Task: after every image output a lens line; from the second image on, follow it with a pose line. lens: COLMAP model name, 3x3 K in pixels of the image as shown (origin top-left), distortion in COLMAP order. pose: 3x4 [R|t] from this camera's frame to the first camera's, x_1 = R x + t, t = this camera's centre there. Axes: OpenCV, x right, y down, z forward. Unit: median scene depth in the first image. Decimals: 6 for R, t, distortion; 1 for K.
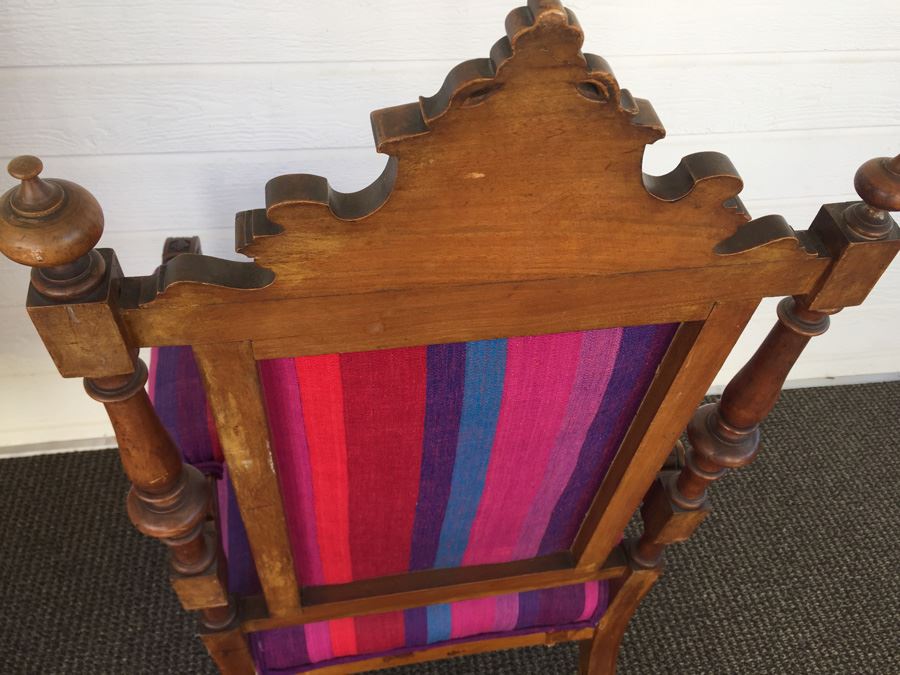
lens RADIAL K [[774.0, 0, 450.0], [0, 774.0, 337.5], [0, 0, 1]] dist [0.092744, -0.146630]
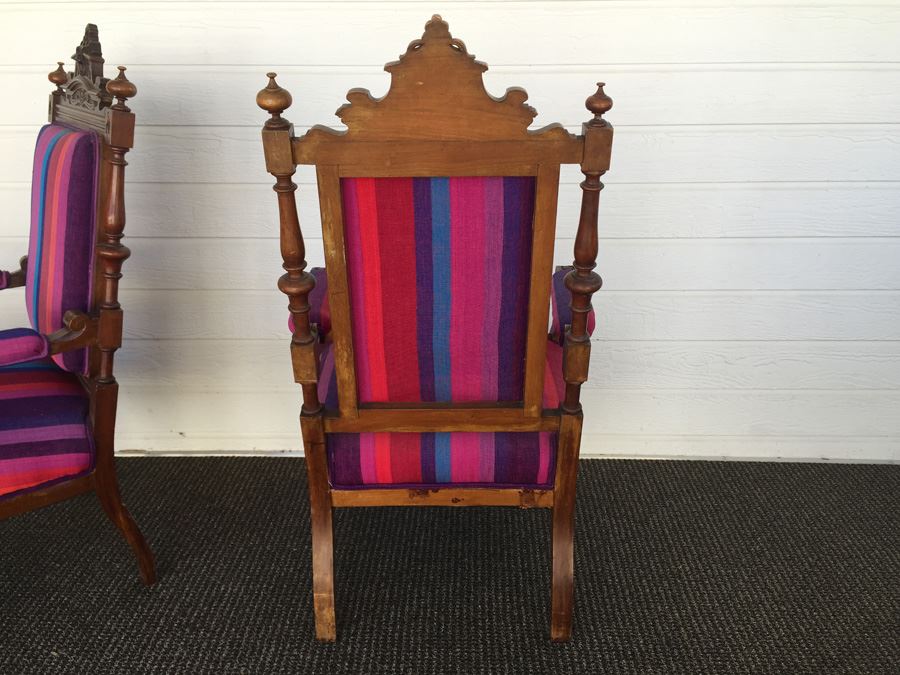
lens RADIAL K [[767.6, 0, 447.5], [0, 767.6, 336.1], [0, 0, 1]] dist [0.092364, -0.134814]
pose [[0.981421, 0.019036, -0.190921, 0.431433], [-0.085311, 0.934588, -0.345352, 1.012047], [0.171859, 0.355224, 0.918848, -0.771477]]
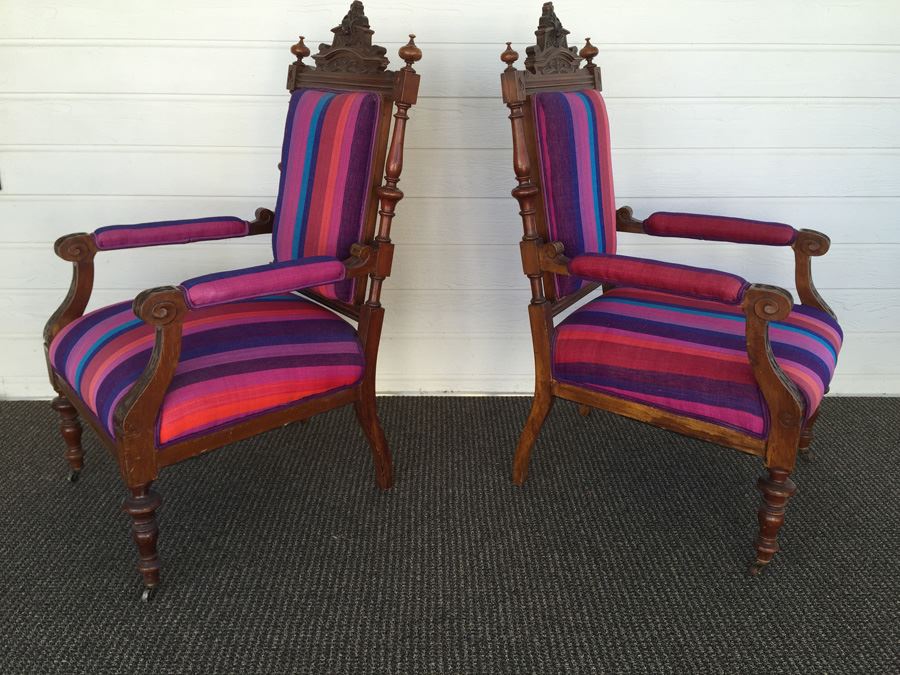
lens RADIAL K [[767.6, 0, 447.5], [0, 767.6, 336.1], [0, 0, 1]] dist [0.092364, -0.134814]
pose [[0.988377, 0.014403, -0.151338, -0.397152], [-0.067981, 0.932294, -0.355255, 1.494077], [0.135974, 0.361414, 0.922437, -1.211053]]
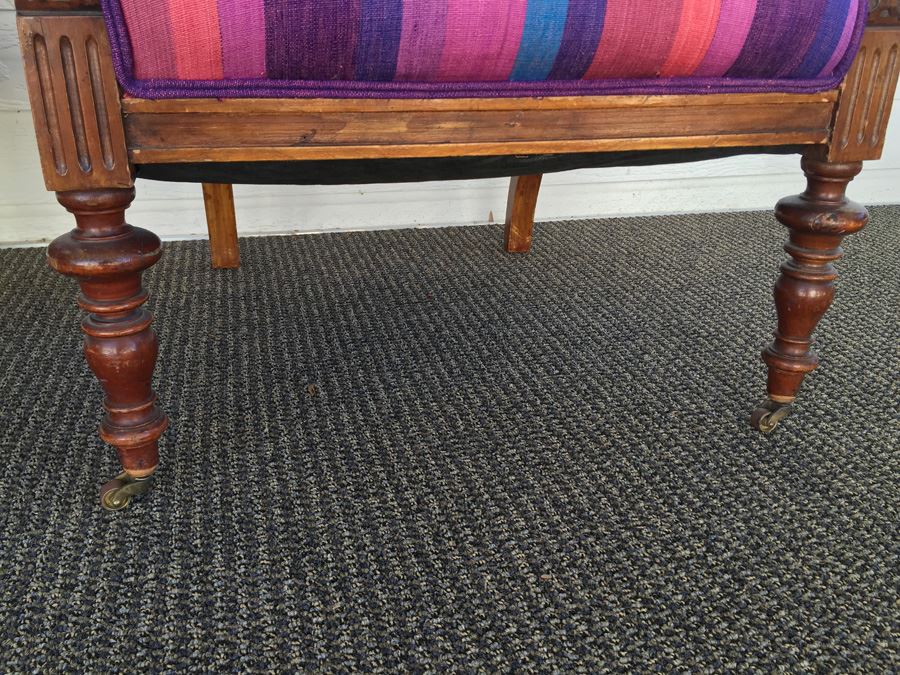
lens RADIAL K [[767.6, 0, 447.5], [0, 767.6, 336.1], [0, 0, 1]] dist [0.092364, -0.134814]
pose [[0.993981, -0.062375, 0.090060, -0.171719], [0.086408, 0.951731, -0.294519, 1.253095], [-0.067342, 0.300528, 0.951392, 0.712944]]
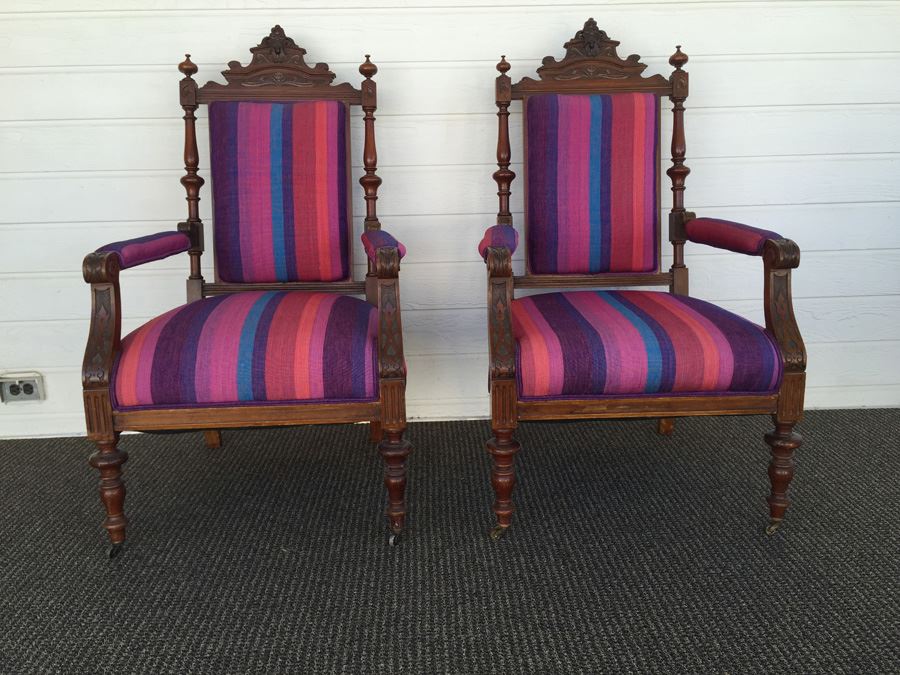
lens RADIAL K [[767.6, 0, 447.5], [0, 767.6, 336.1], [0, 0, 1]] dist [0.092364, -0.134814]
pose [[0.989967, -0.033803, -0.137195, -0.287649], [-0.033342, 0.887658, -0.459294, 1.747738], [0.137308, 0.459261, 0.877625, -0.958197]]
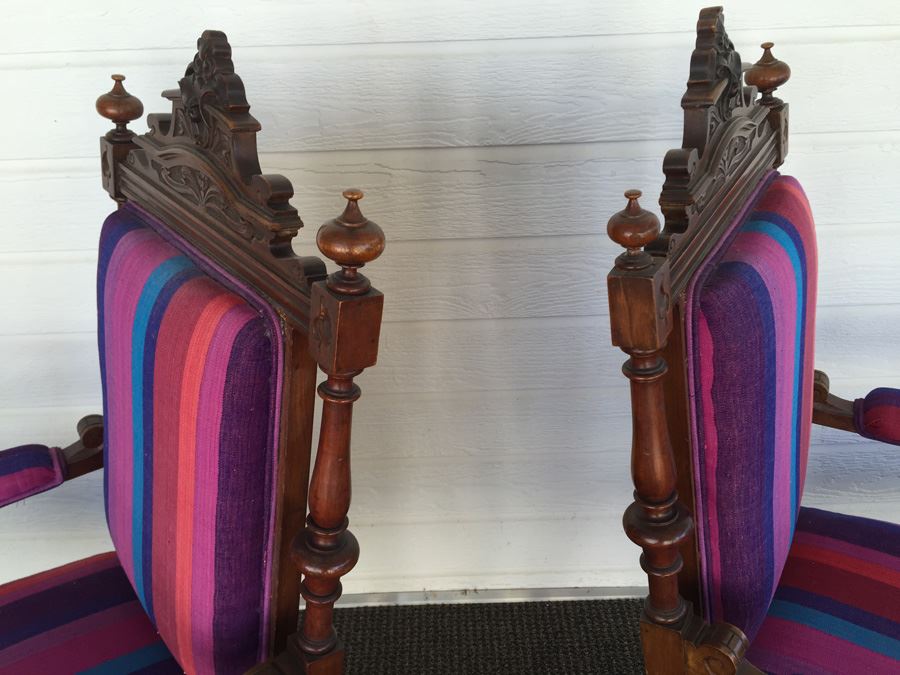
lens RADIAL K [[767.6, 0, 447.5], [0, 767.6, 336.1], [0, 0, 1]] dist [0.092364, -0.134814]
pose [[0.987185, 0.012302, -0.159107, -0.679896], [-0.037072, 0.987428, -0.153664, -0.106899], [0.155216, 0.157593, 0.975229, 0.021206]]
